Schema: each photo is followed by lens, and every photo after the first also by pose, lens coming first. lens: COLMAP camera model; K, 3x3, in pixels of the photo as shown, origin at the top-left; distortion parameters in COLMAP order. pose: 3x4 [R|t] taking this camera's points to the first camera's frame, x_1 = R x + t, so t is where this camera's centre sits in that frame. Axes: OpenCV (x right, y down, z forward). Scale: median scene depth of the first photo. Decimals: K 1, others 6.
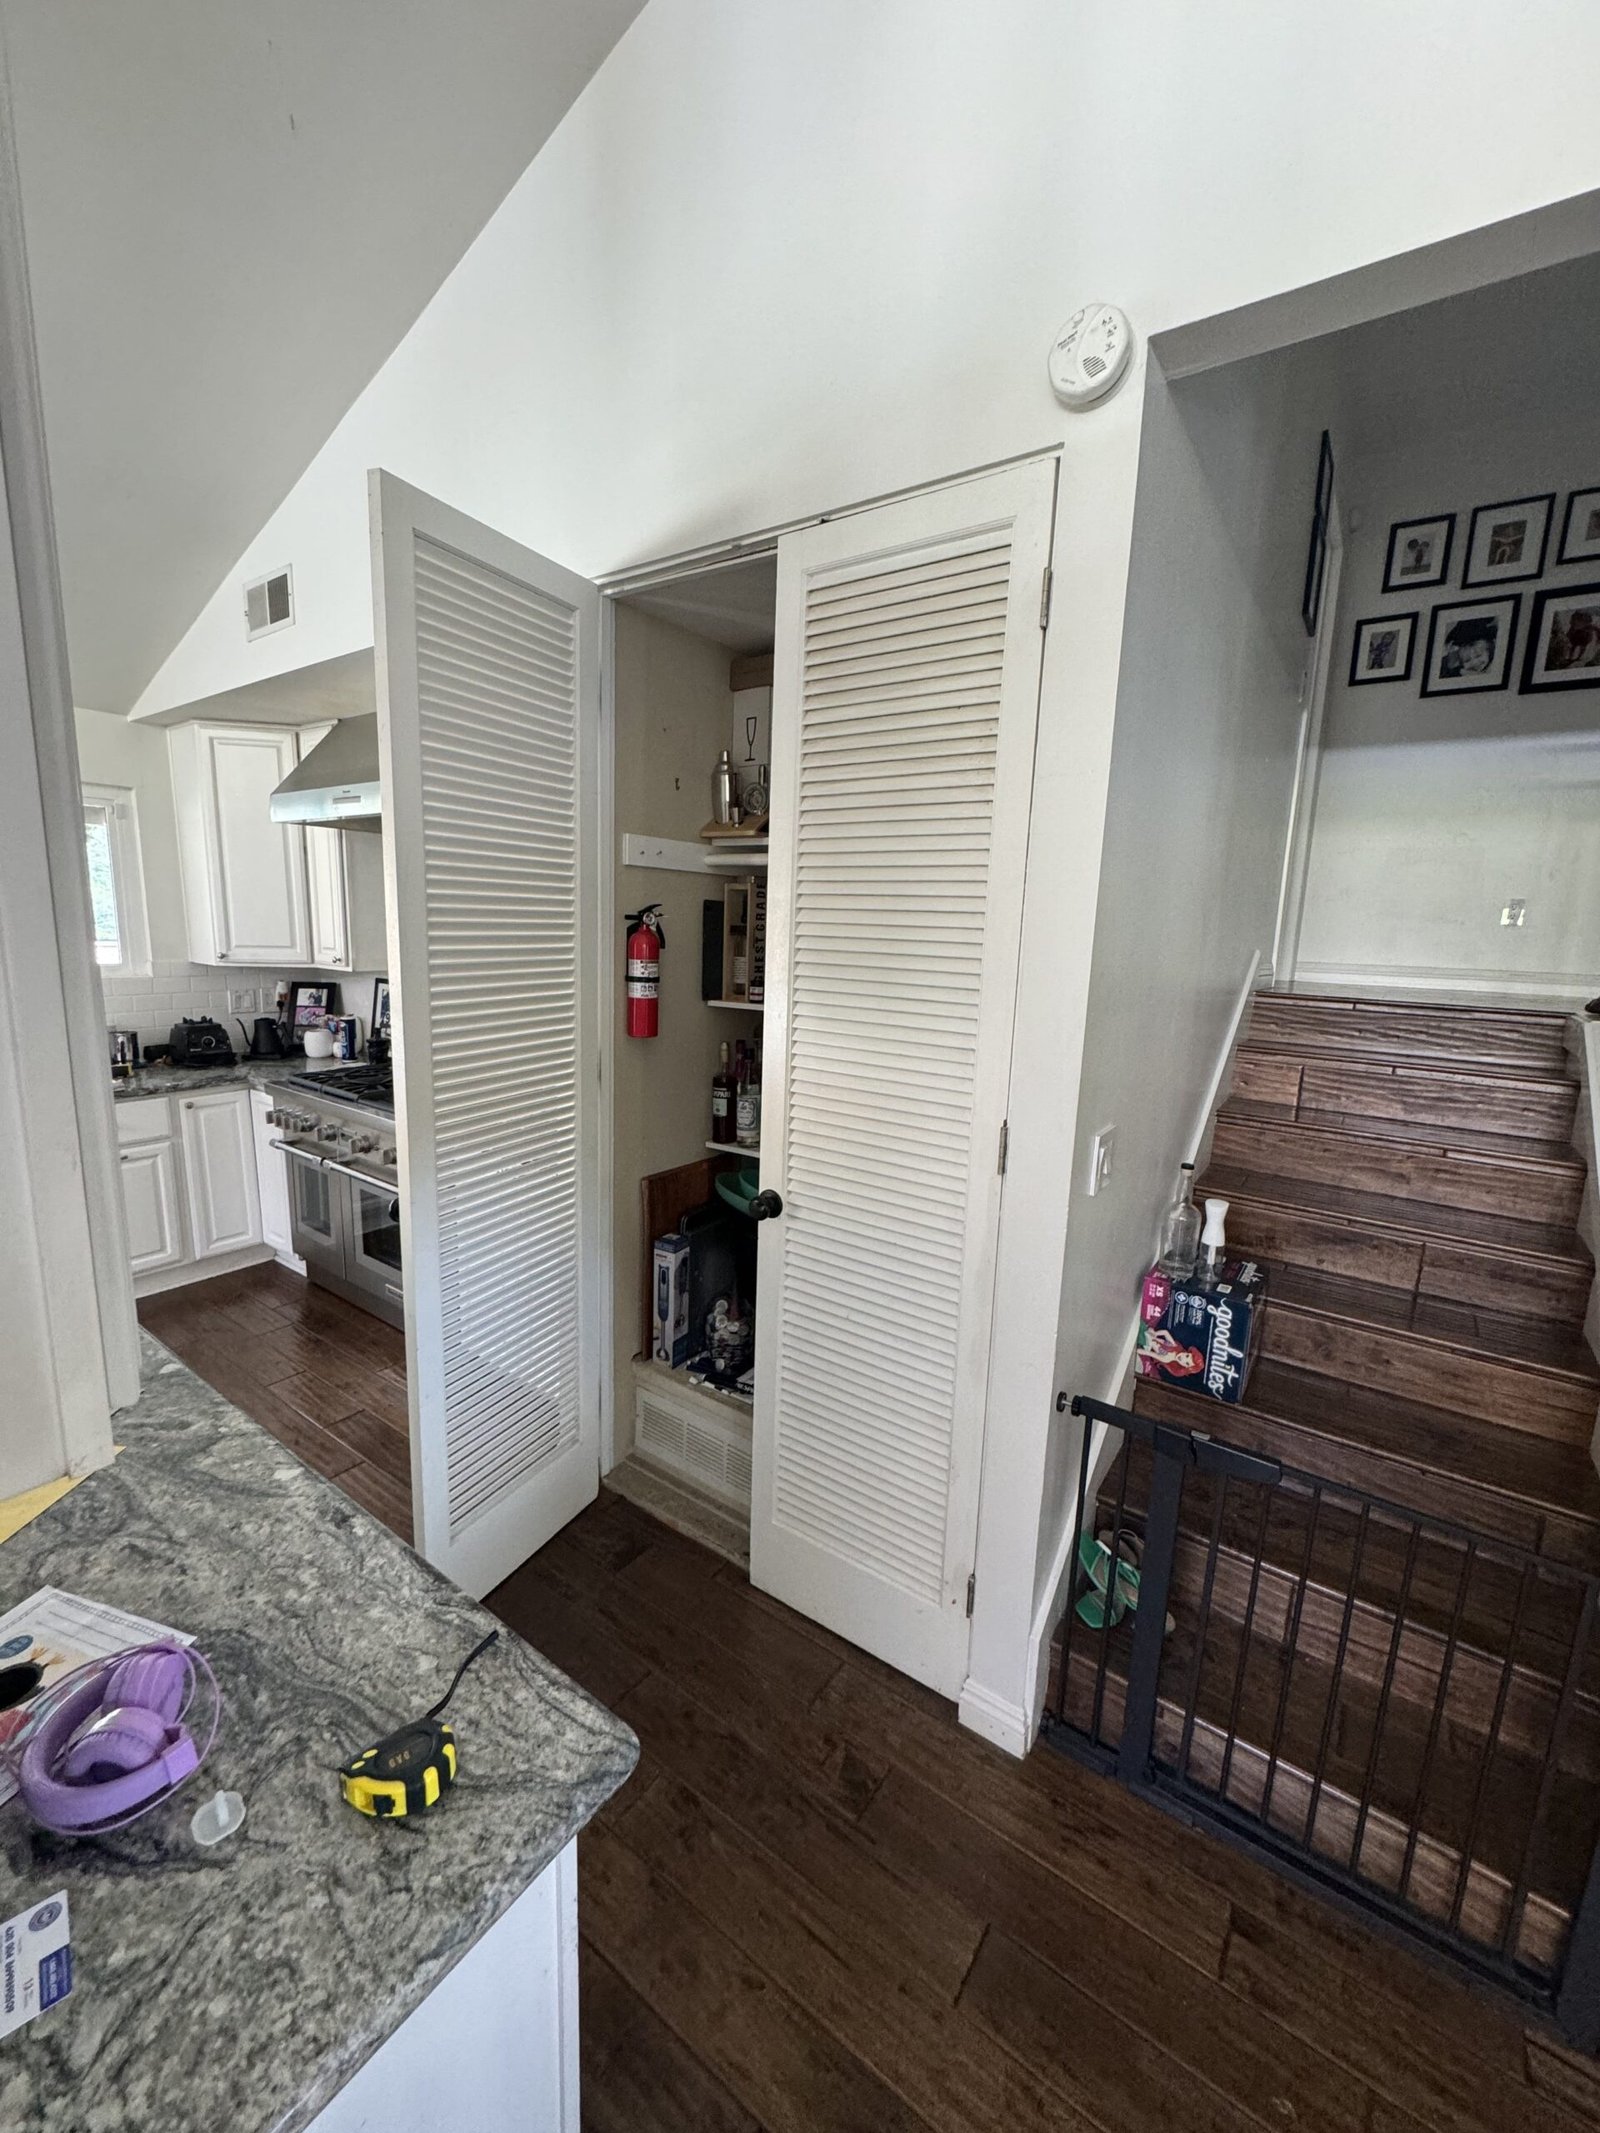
lens RADIAL K [[848.9, 0, 804.4], [0, 848.9, 1064.1], [0, 0, 1]] dist [-0.002493, 0.000263]
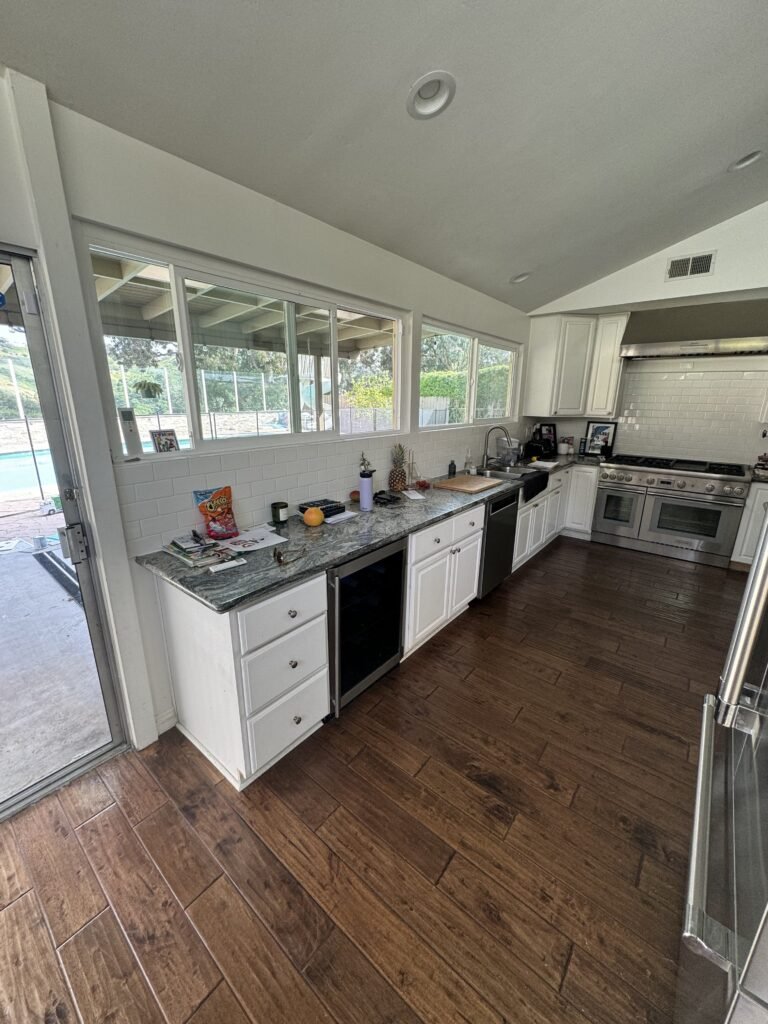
lens RADIAL K [[407.5, 0, 386.8], [0, 407.5, 510.1], [0, 0, 1]] dist [-0.002493, 0.000263]
pose [[0.997676, -0.007033, -0.067768, -1.186492], [0.013996, 0.994601, 0.102824, 0.028422], [0.066679, -0.103534, 0.992388, -0.263841]]
